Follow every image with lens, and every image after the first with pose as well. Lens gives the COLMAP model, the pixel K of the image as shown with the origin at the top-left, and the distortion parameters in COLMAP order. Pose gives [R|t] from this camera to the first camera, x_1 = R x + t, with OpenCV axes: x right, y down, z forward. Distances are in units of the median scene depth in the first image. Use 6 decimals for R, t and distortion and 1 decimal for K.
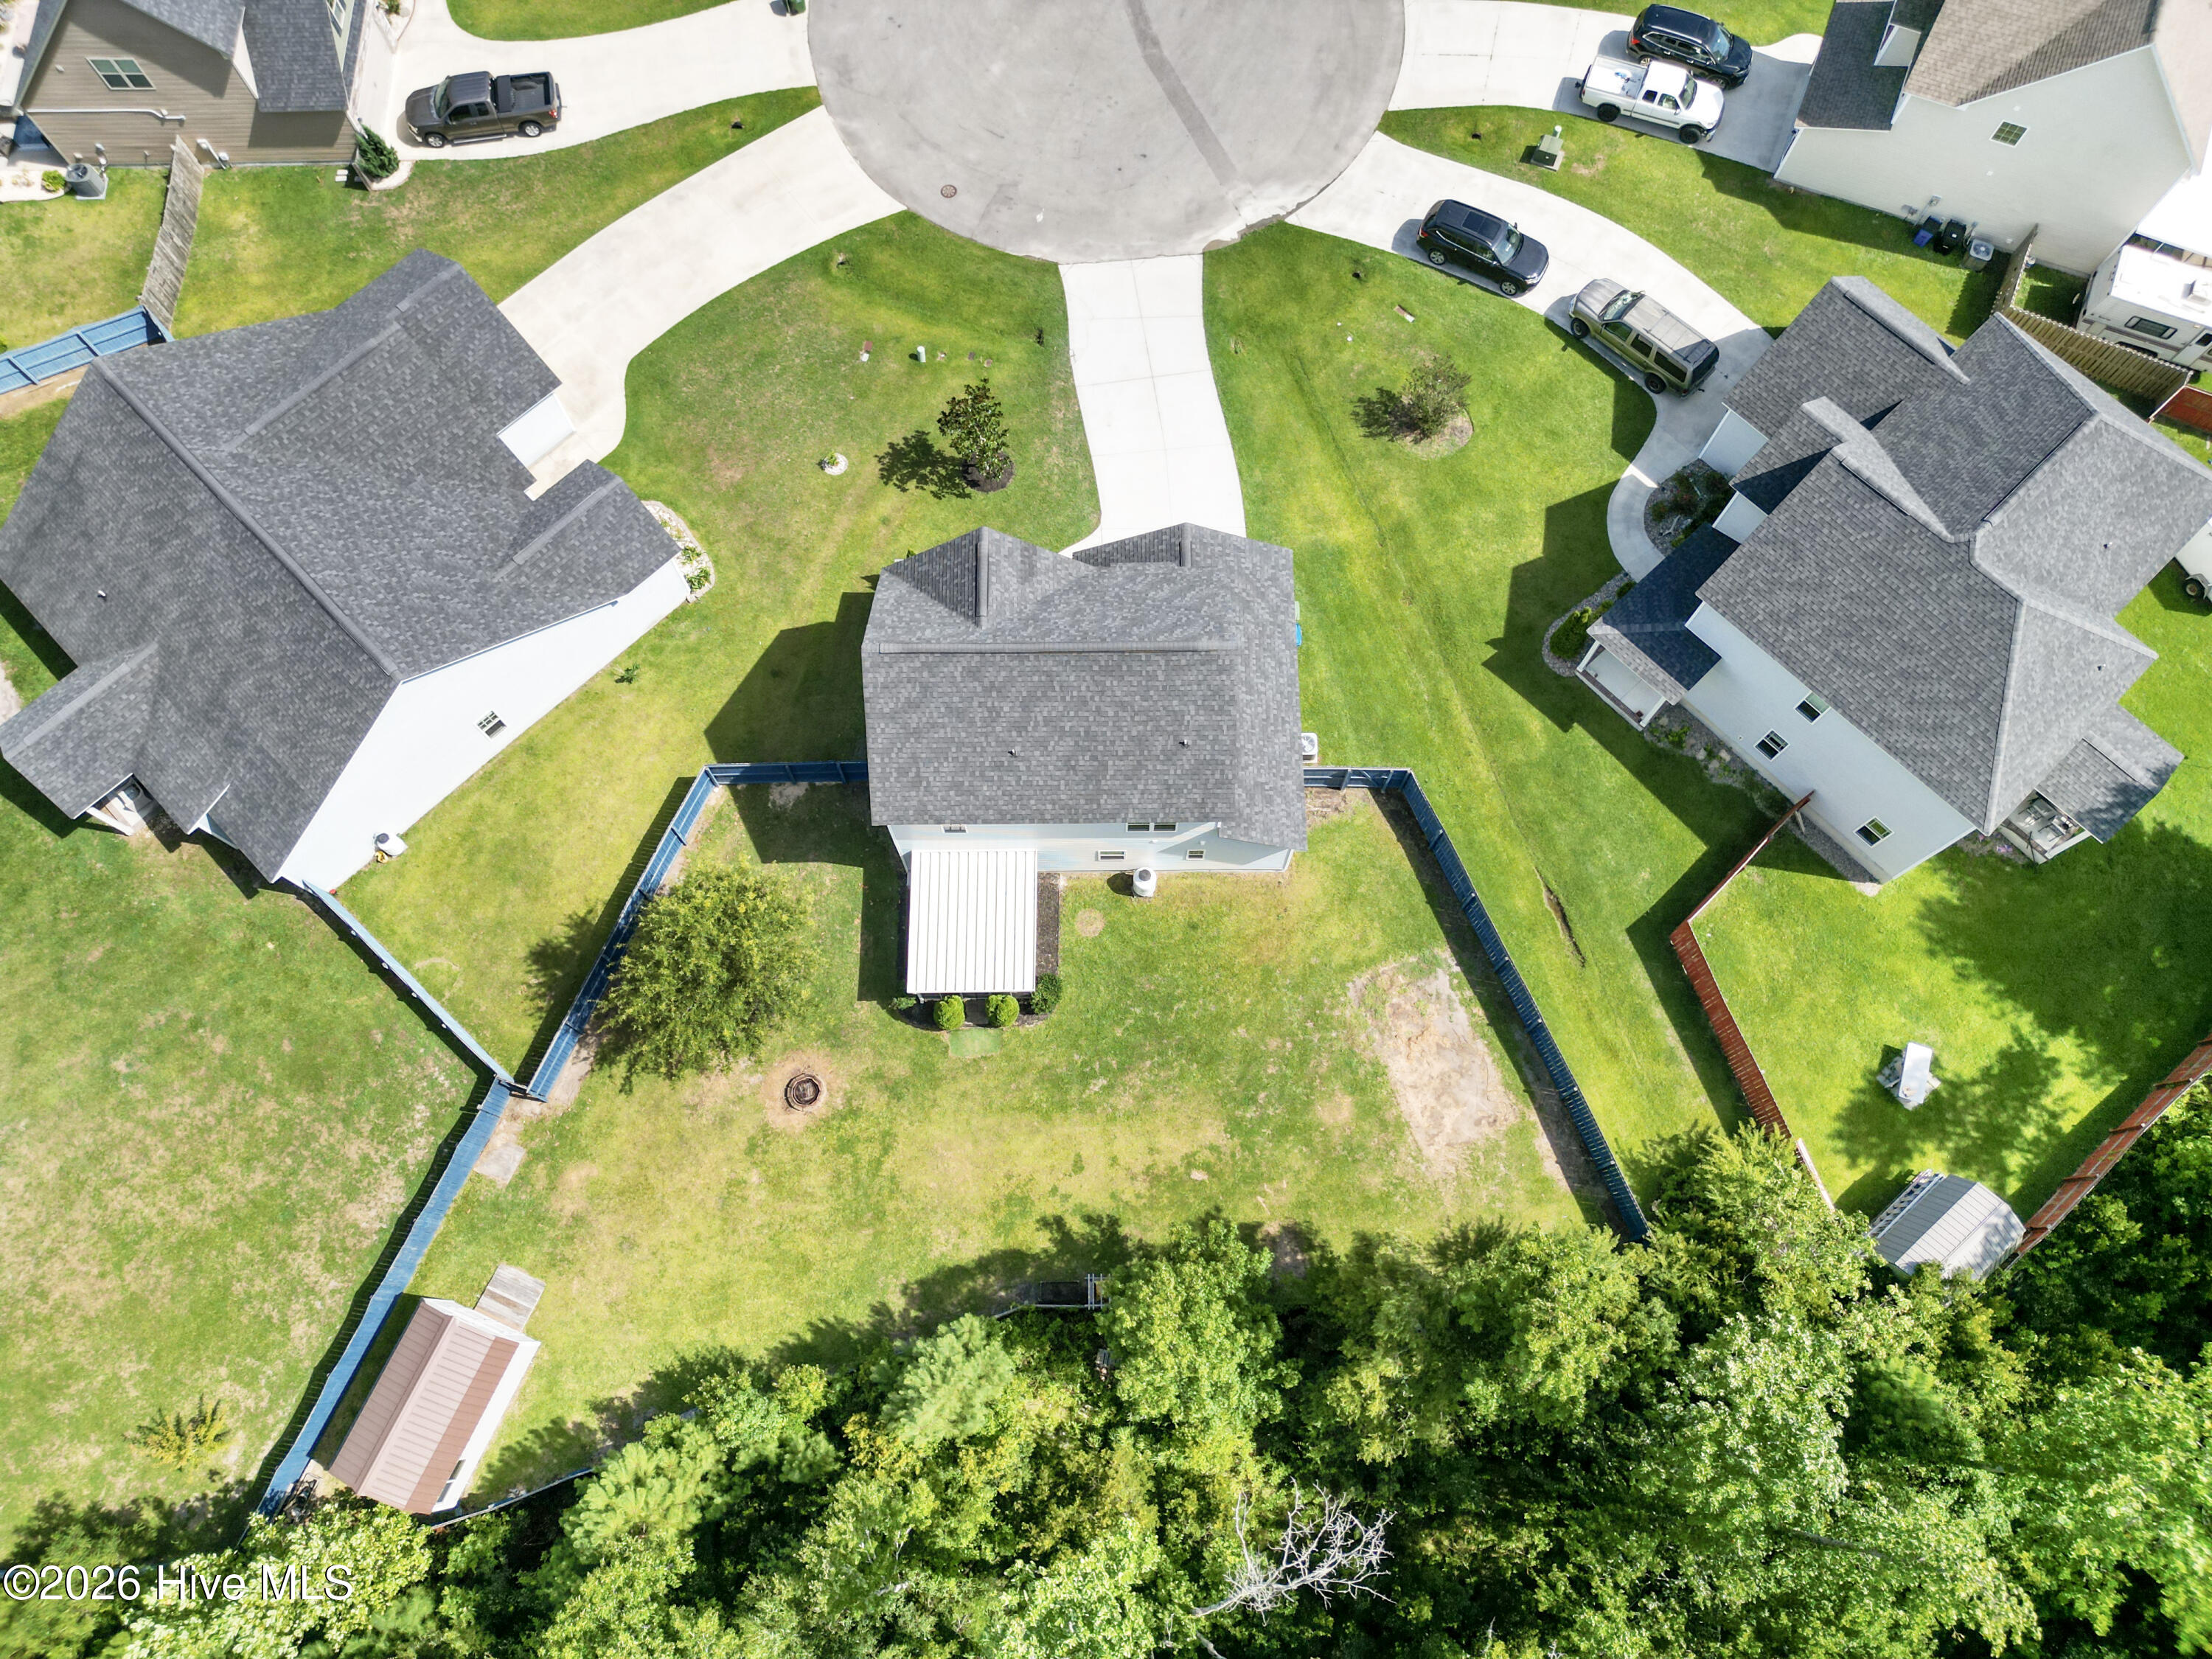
lens RADIAL K [[1574.3, 0, 1106.0], [0, 1574.3, 829.5], [0, 0, 1]] dist [0.088167, -0.097307]
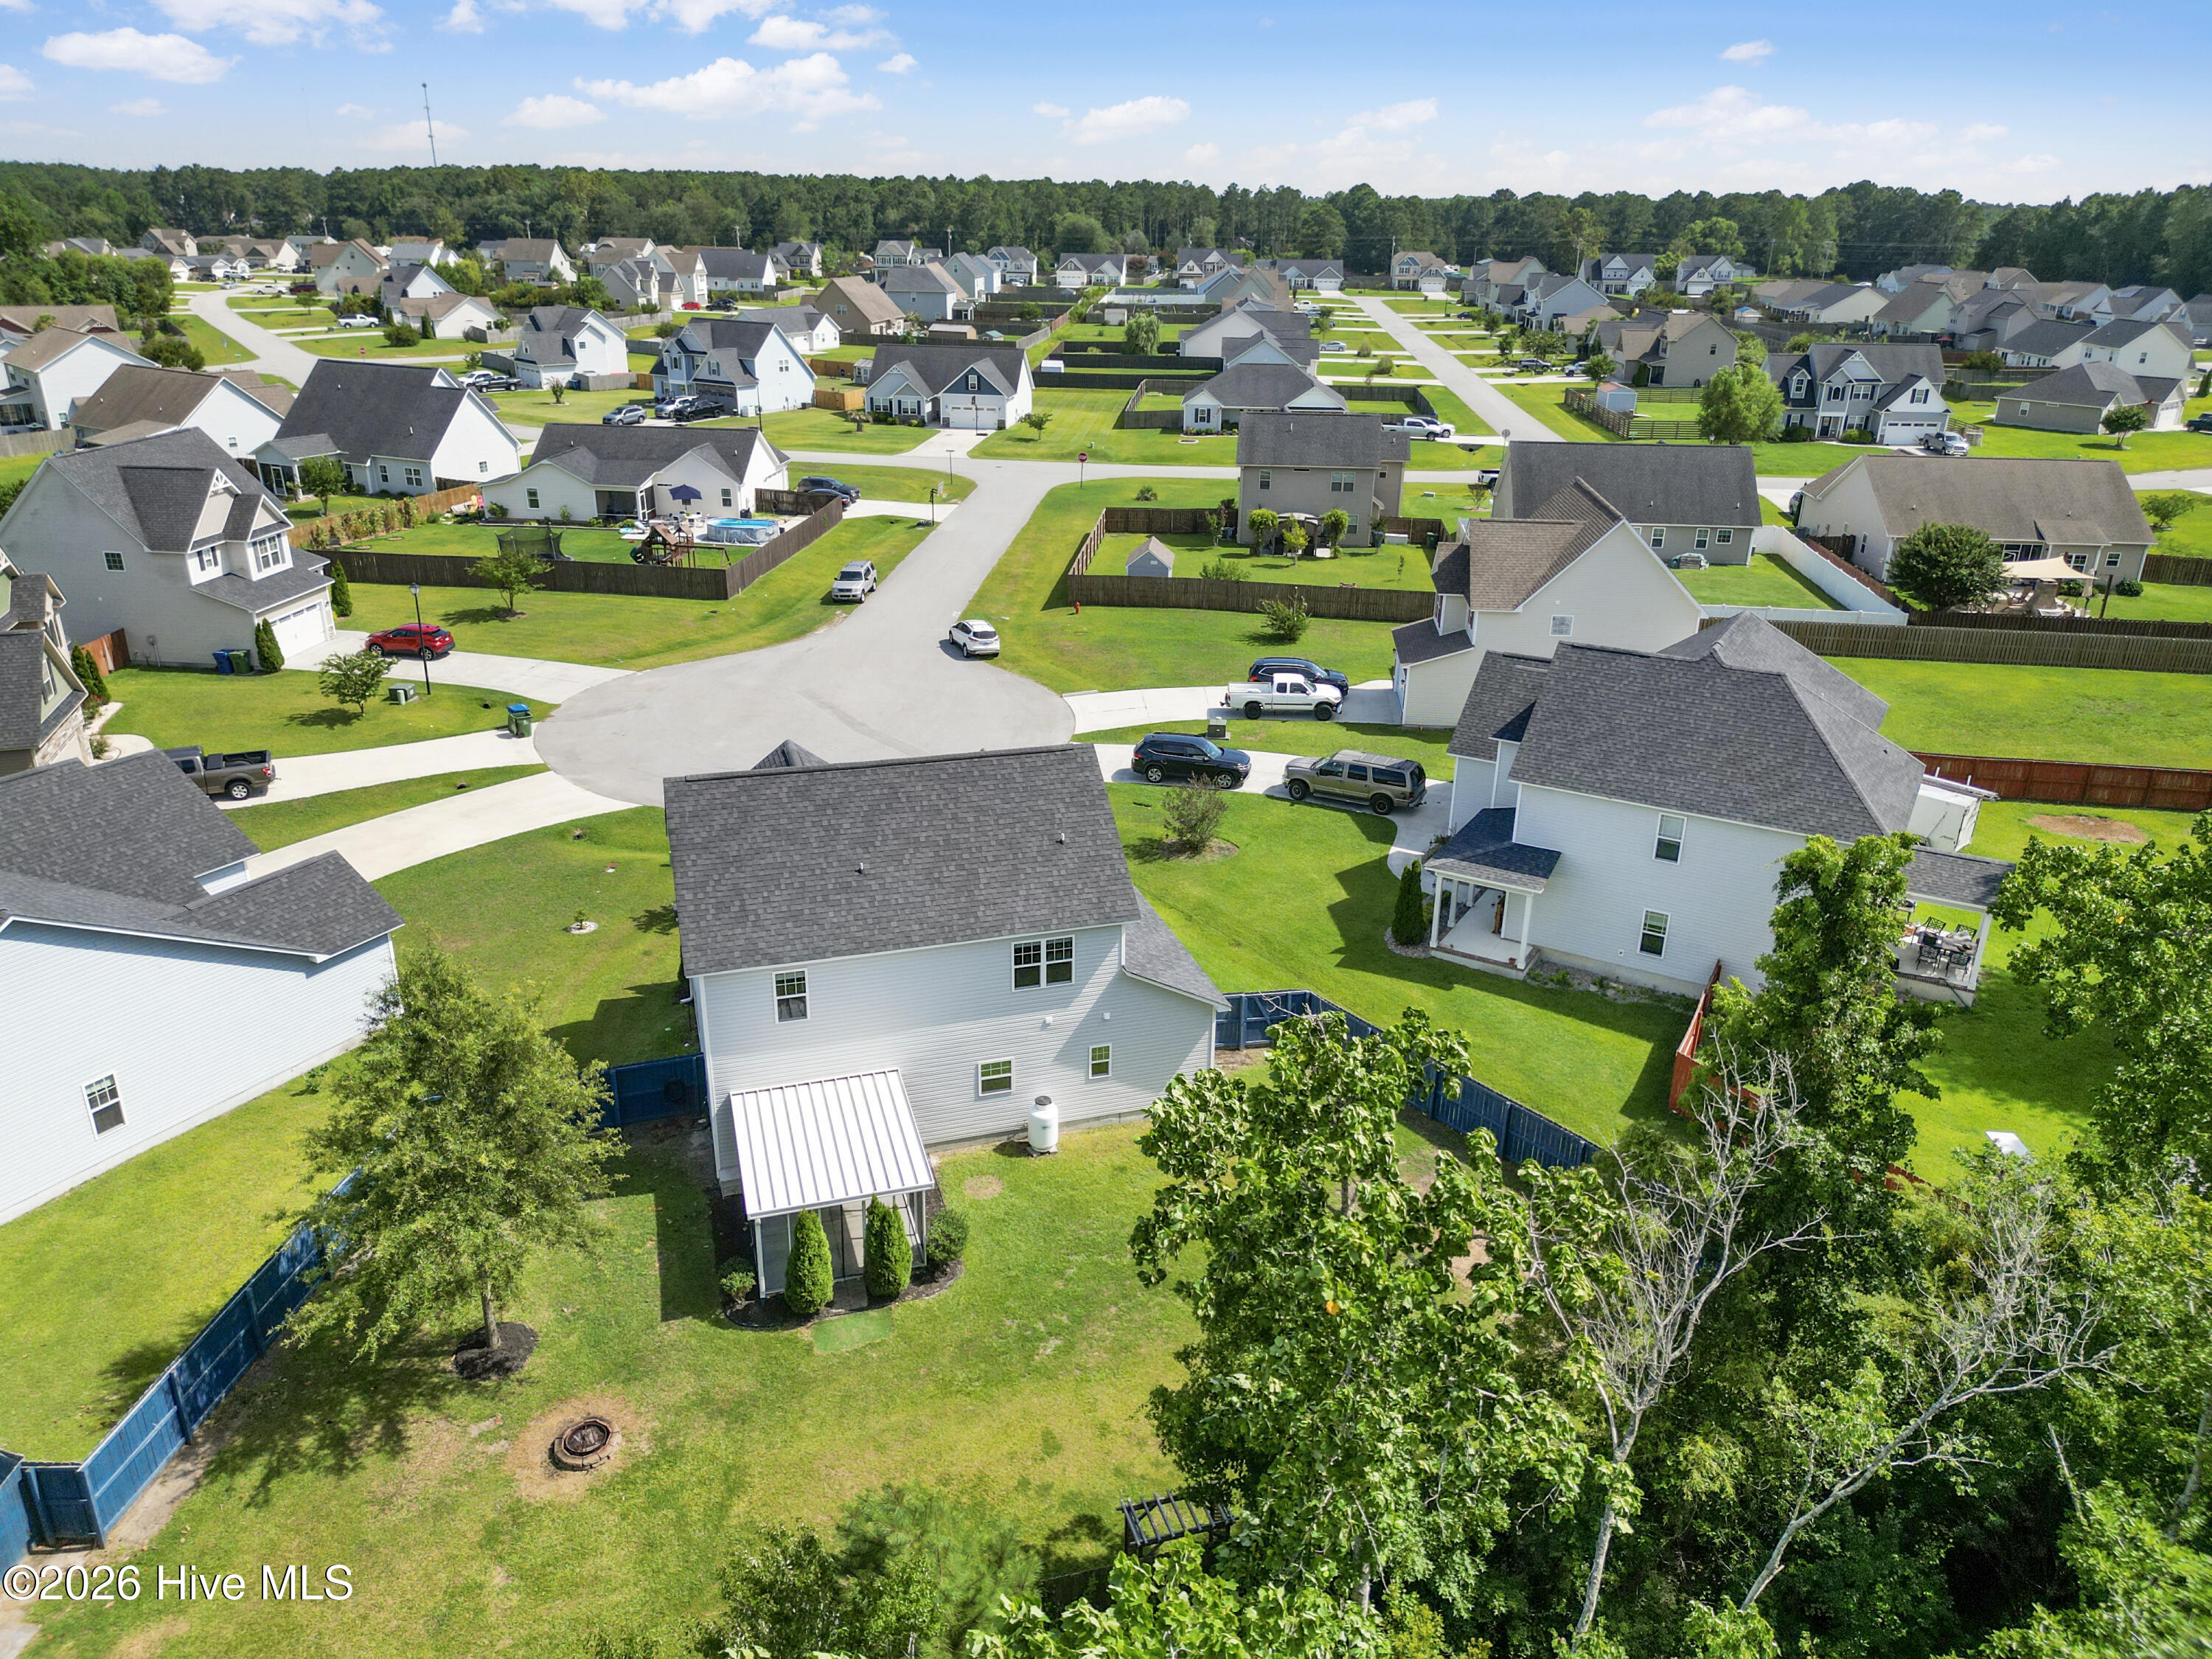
lens RADIAL K [[1548.2, 0, 1106.0], [0, 1548.2, 829.5], [0, 0, 1]] dist [0.084622, -0.093857]
pose [[0.957446, -0.093405, 0.273080, -0.137665], [0.266541, 0.649065, -0.712510, 0.482663], [-0.110695, 0.754977, 0.646341, 0.400422]]
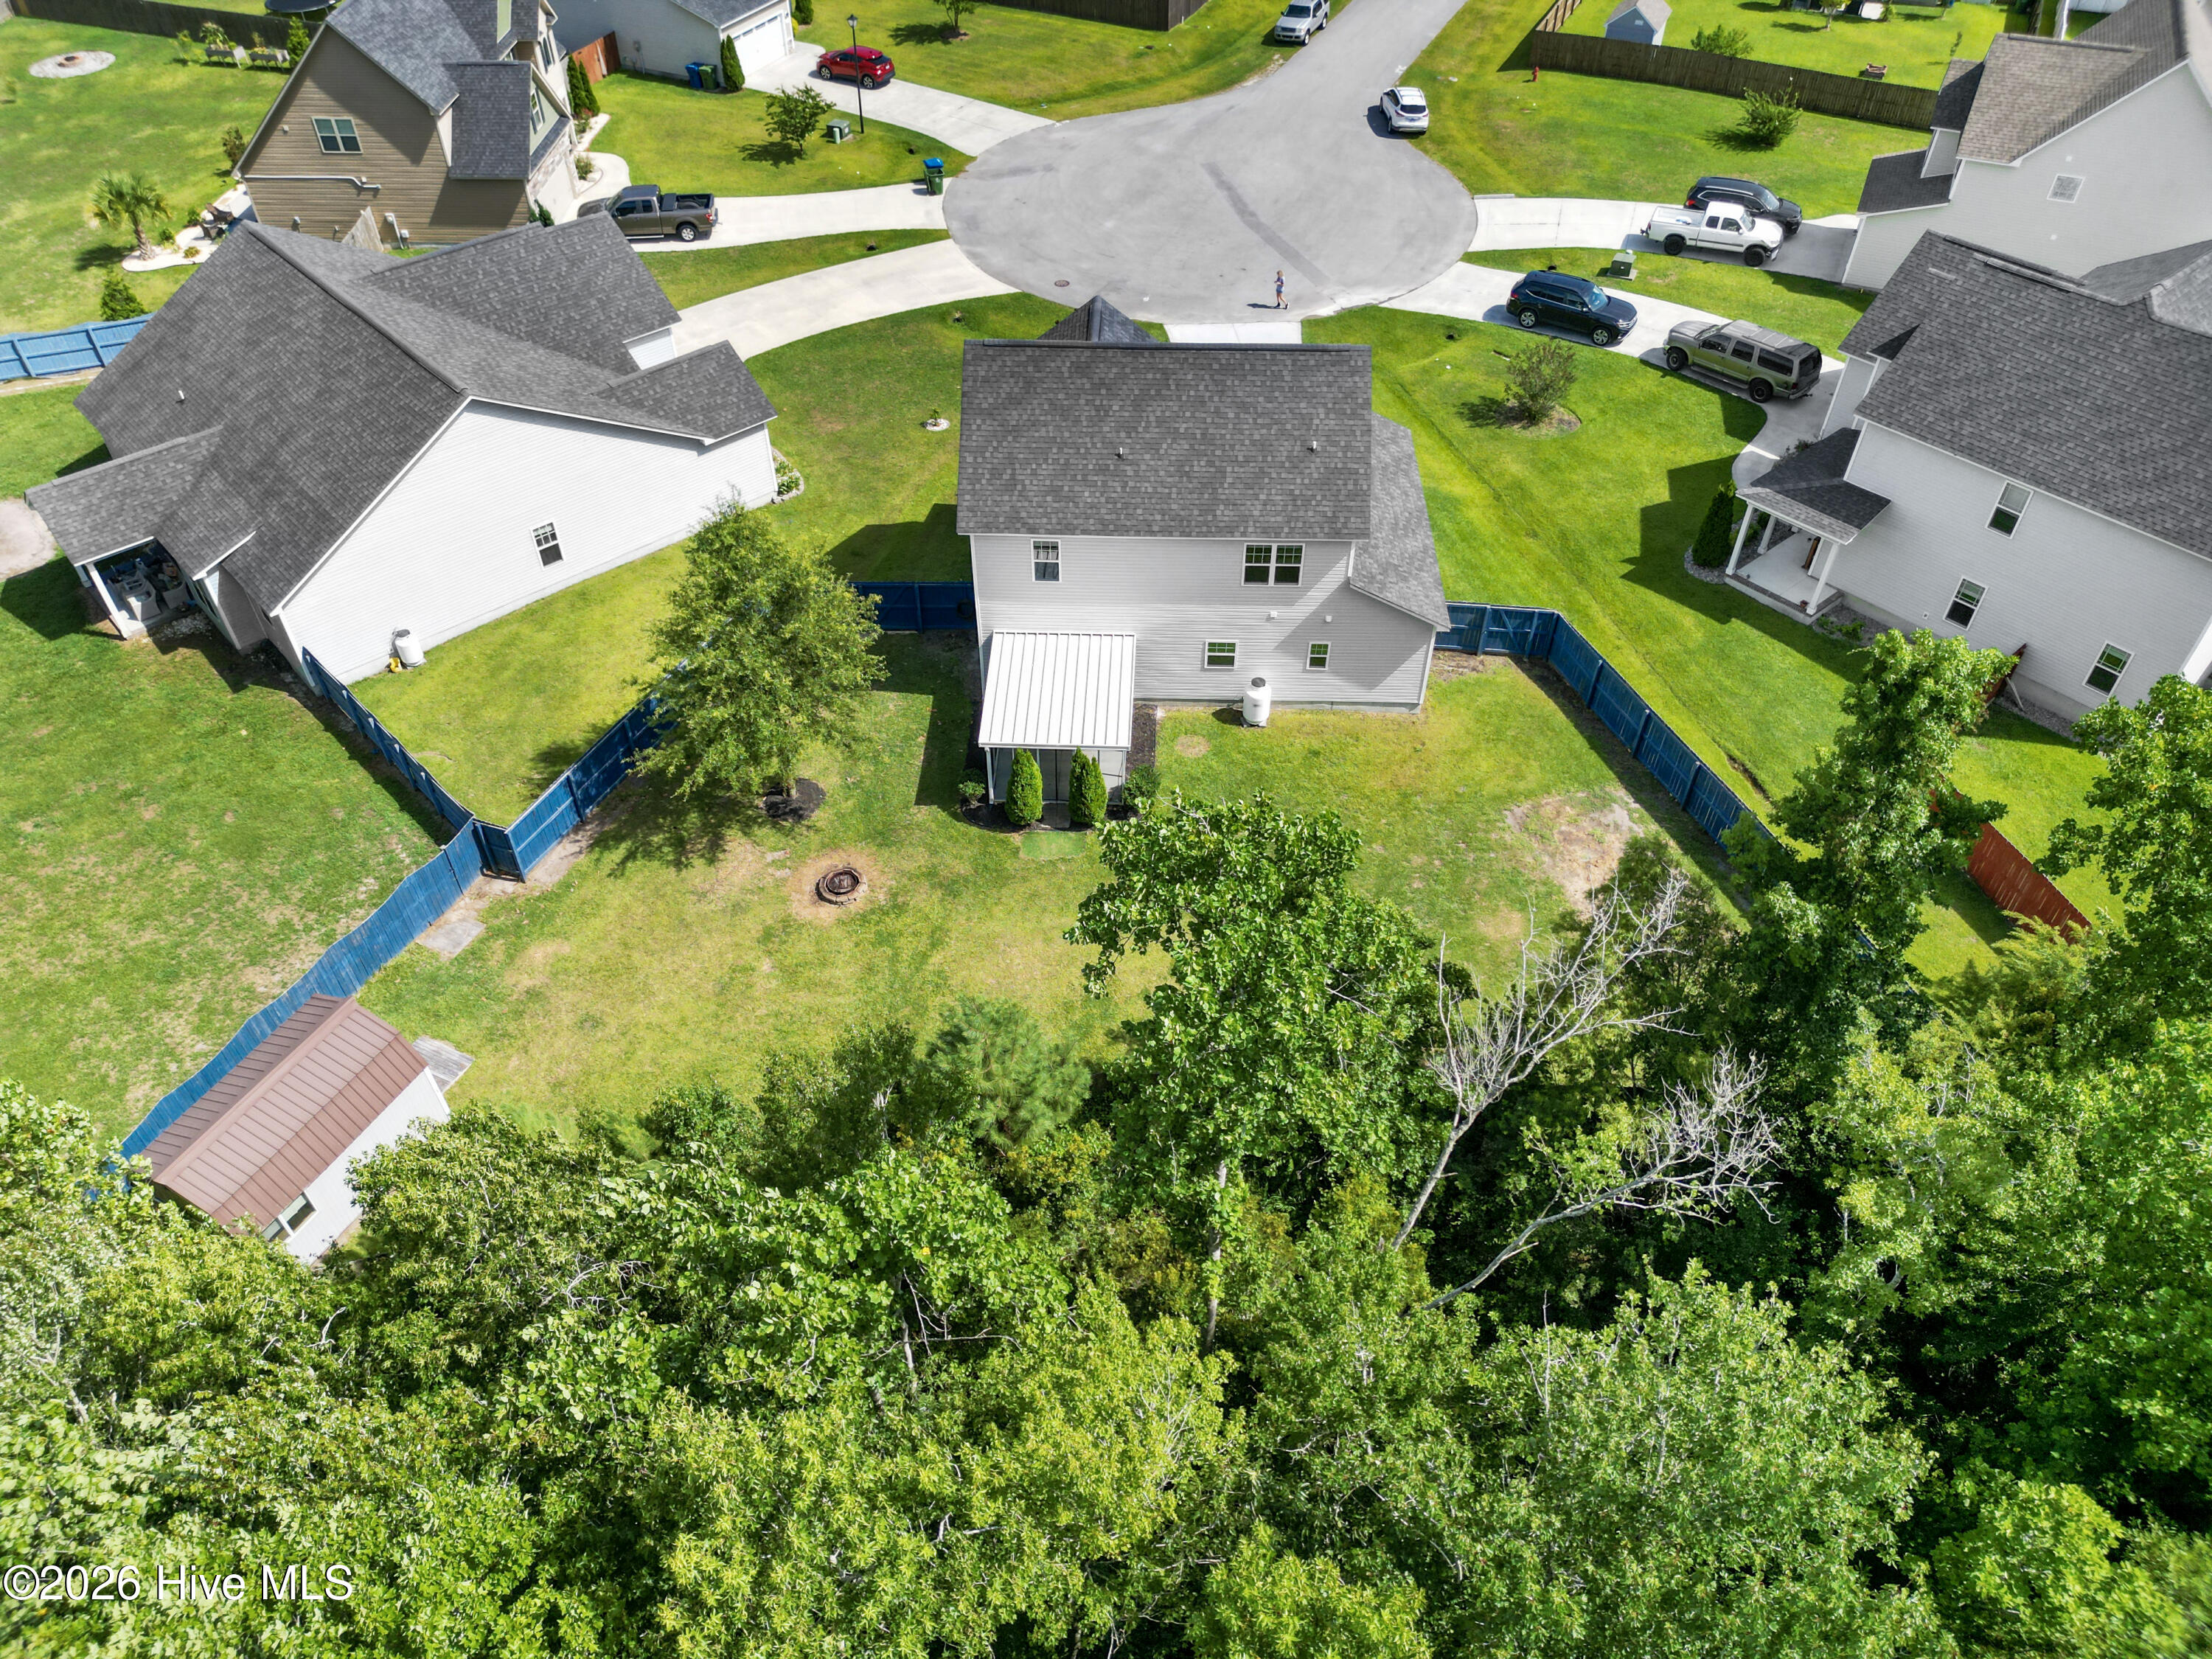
lens RADIAL K [[1548.2, 0, 1106.0], [0, 1548.2, 829.5], [0, 0, 1]] dist [0.084622, -0.093857]
pose [[0.999041, 0.030491, -0.031415, -0.029389], [-0.041437, 0.890135, -0.453809, 0.482596], [0.014127, 0.454675, 0.890545, 0.273433]]
